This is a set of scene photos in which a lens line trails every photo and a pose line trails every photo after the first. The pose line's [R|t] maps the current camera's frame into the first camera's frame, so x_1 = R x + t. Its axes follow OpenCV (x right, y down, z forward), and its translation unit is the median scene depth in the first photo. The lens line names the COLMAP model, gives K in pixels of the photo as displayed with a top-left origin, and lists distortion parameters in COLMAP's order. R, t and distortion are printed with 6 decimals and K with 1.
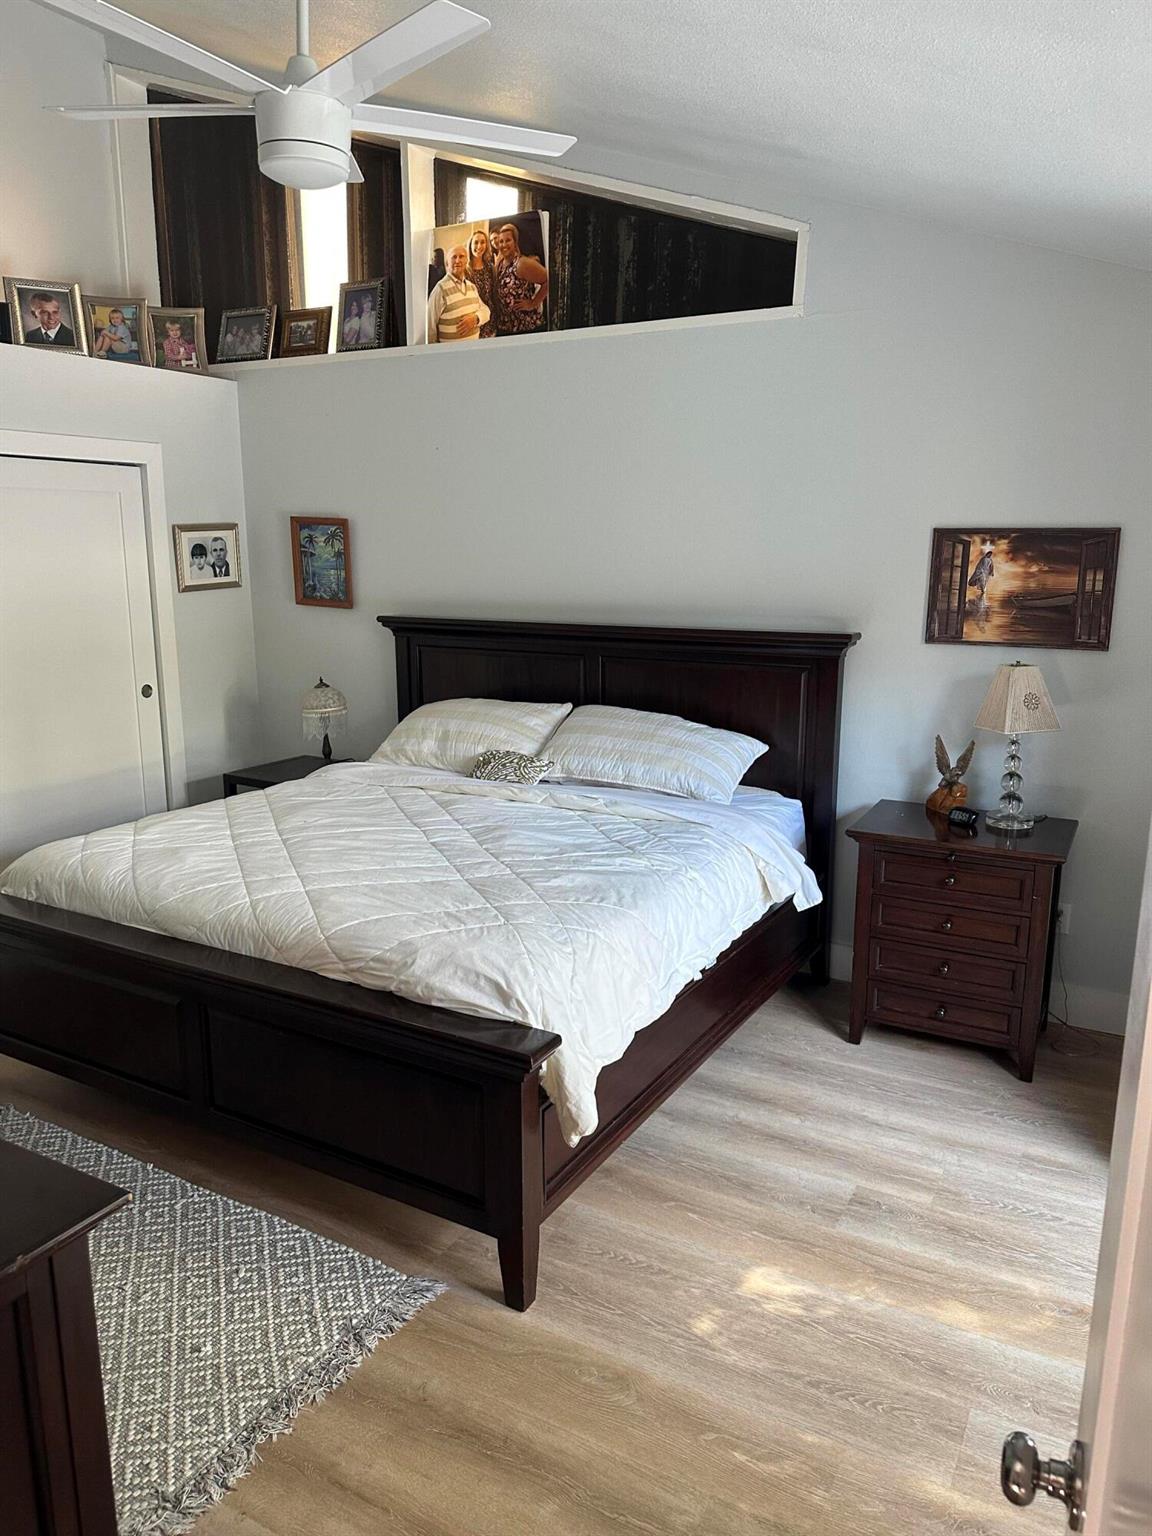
lens RADIAL K [[1075.3, 0, 564.6], [0, 1075.3, 760.1], [0, 0, 1]] dist [0.065597, -0.083958]
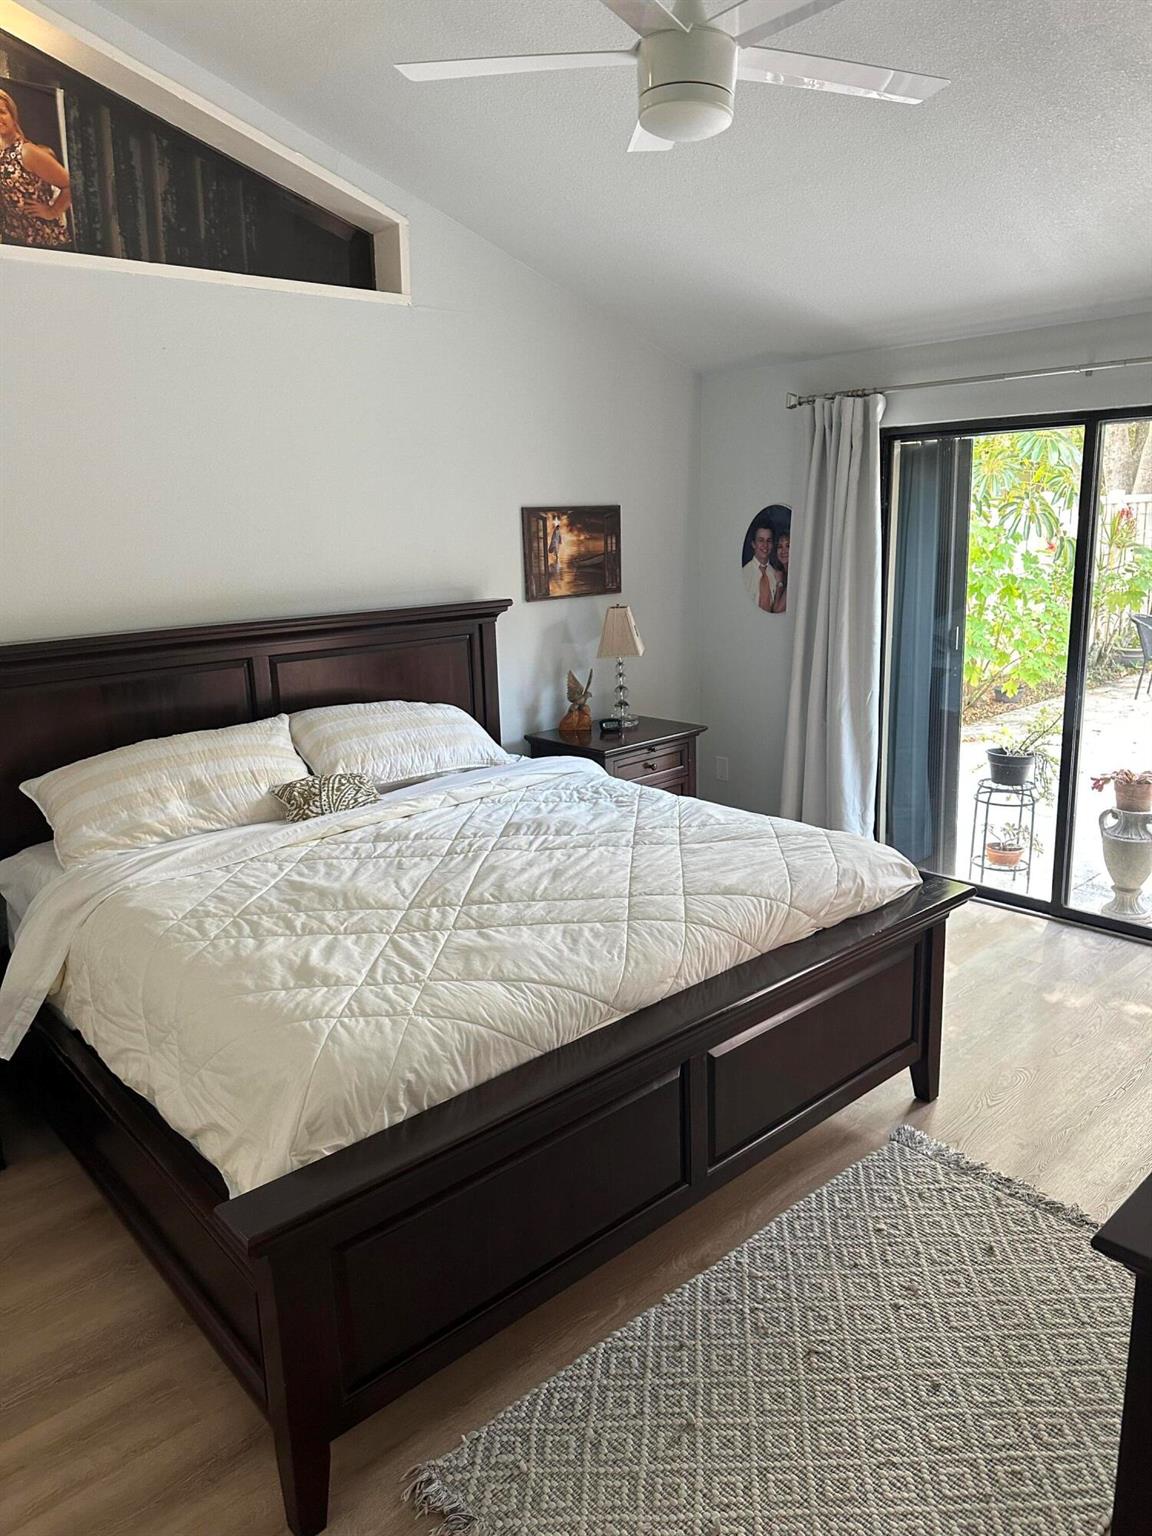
lens RADIAL K [[1075.3, 0, 562.7], [0, 1075.3, 760.3], [0, 0, 1]] dist [0.065597, -0.083958]
pose [[0.321987, -0.222202, 0.920299, -0.837757], [0.218490, 0.963268, 0.156133, -0.120797], [-0.921187, 0.150804, 0.358709, 0.572080]]
